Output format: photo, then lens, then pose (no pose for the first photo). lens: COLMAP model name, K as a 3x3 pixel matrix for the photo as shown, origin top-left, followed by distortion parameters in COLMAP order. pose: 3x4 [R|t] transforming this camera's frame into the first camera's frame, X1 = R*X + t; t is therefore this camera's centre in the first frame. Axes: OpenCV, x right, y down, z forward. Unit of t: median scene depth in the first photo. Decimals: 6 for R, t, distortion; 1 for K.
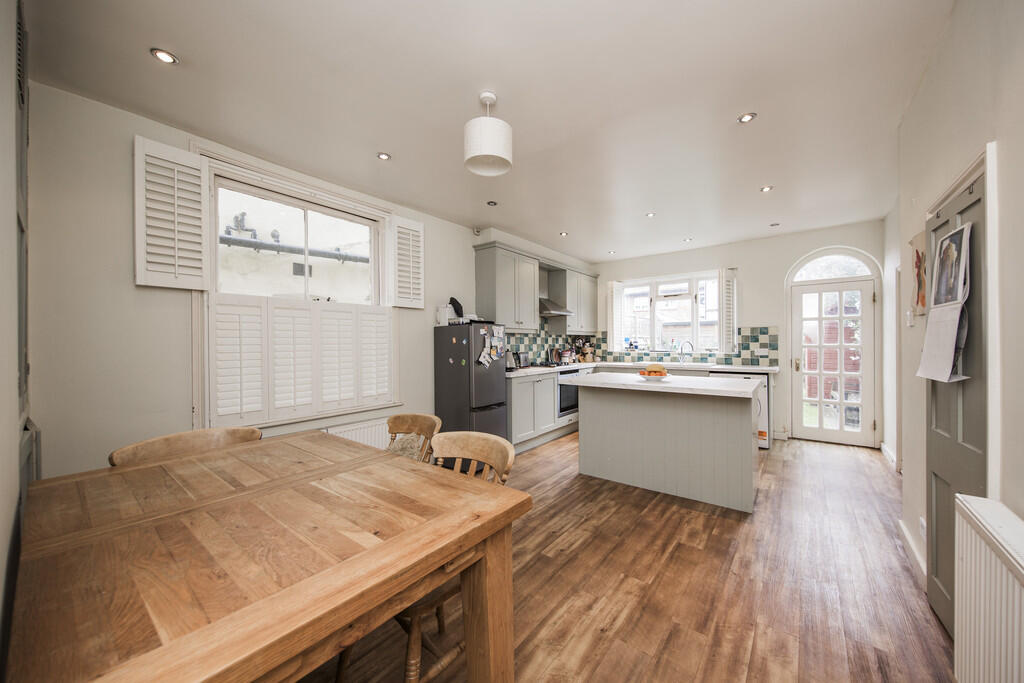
lens RADIAL K [[369.5, 0, 512.2], [0, 369.5, 342.7], [0, 0, 1]] dist [0.003280, -0.000493]
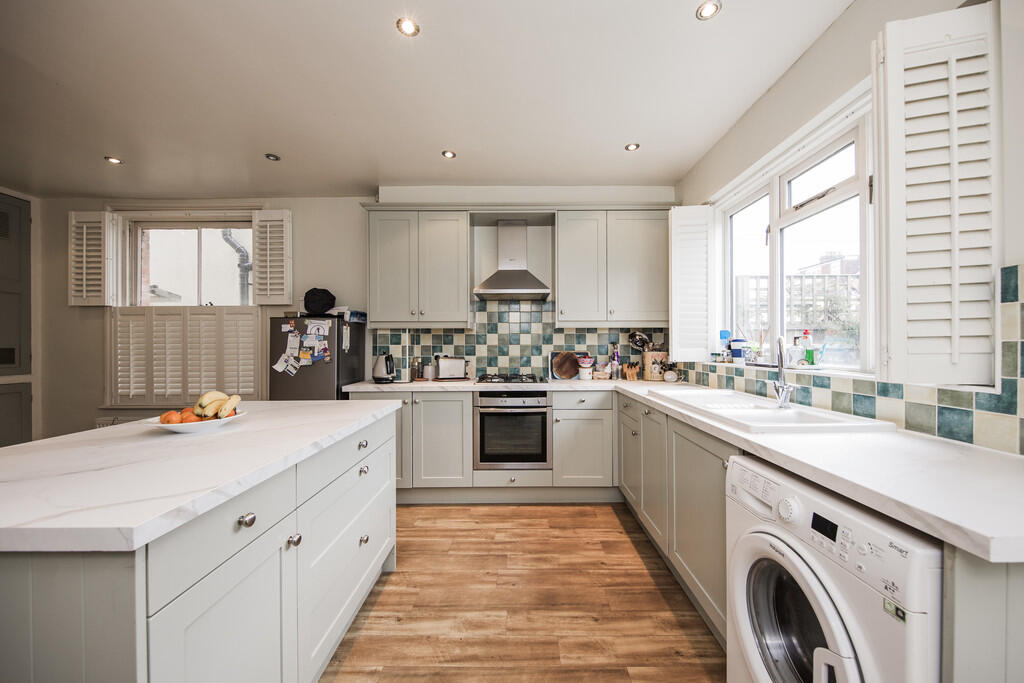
lens RADIAL K [[369.5, 0, 514.8], [0, 369.5, 345.0], [0, 0, 1]] dist [0.003280, -0.000493]
pose [[0.614508, 0.003147, -0.788904, 0.616912], [-0.000278, 0.999993, 0.003772, 0.002148], [0.788911, -0.002098, 0.614504, 0.675829]]
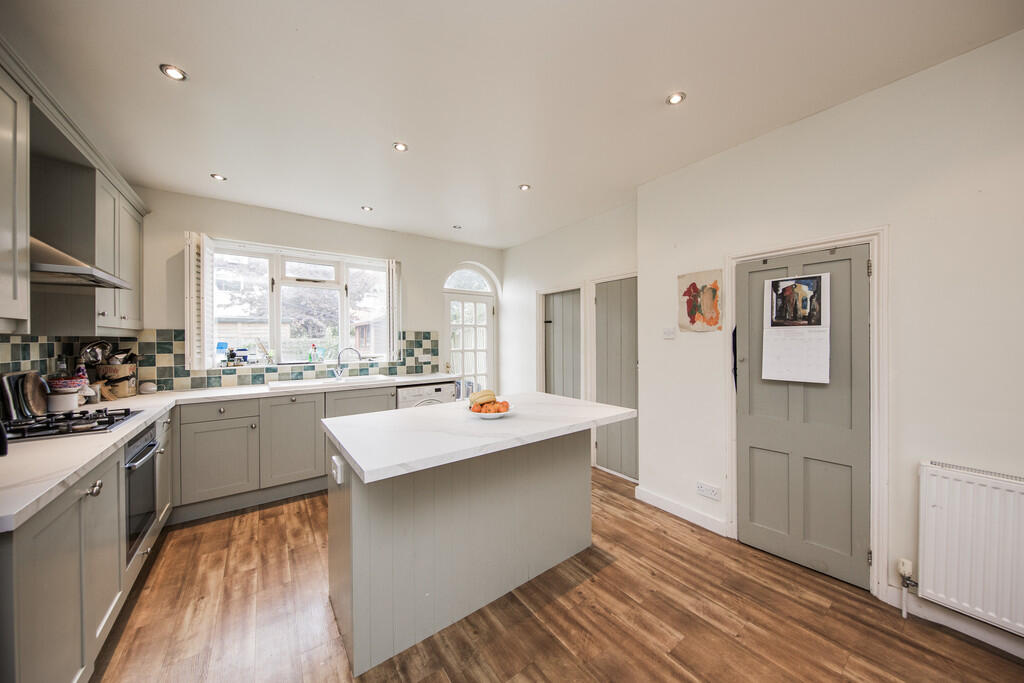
lens RADIAL K [[347.2, 0, 533.3], [0, 347.2, 338.6], [0, 0, 1]] dist [0.000167, -0.000161]
pose [[0.233193, 0.005957, 0.972412, -0.110378], [0.004144, 0.999966, -0.007120, -0.016833], [-0.972422, 0.005690, 0.233161, 0.522404]]
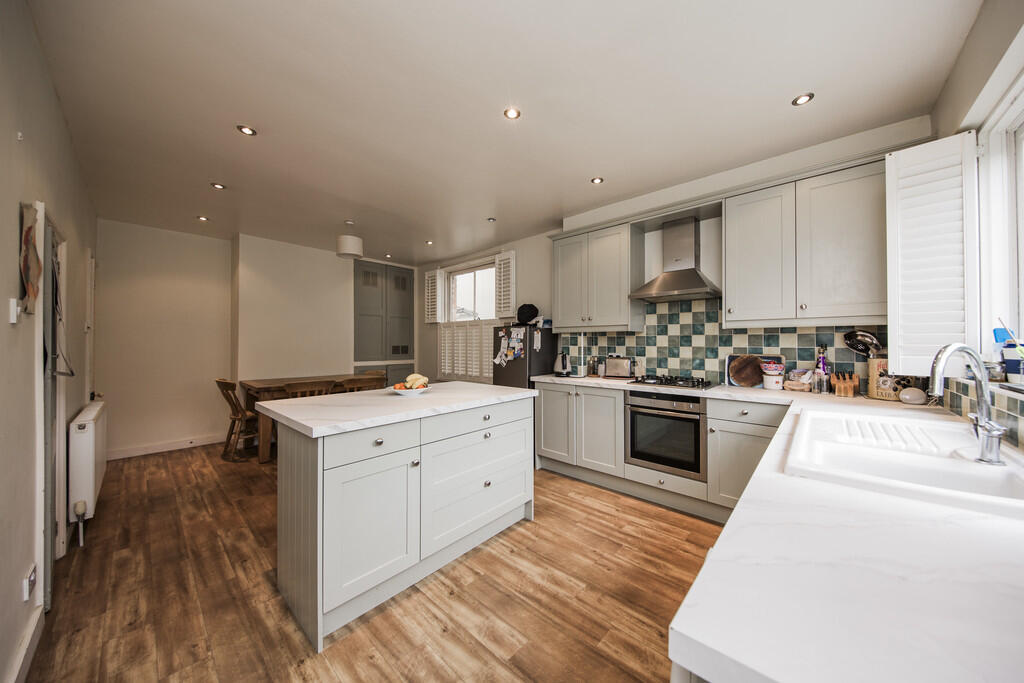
lens RADIAL K [[337.1, 0, 516.1], [0, 337.1, 340.9], [0, 0, 1]] dist [0.001072, -0.000303]
pose [[-0.064650, -0.000357, -0.997908, 0.702582], [0.001196, 0.999999, -0.000435, -0.006175], [0.997907, -0.001222, -0.064650, 0.833322]]
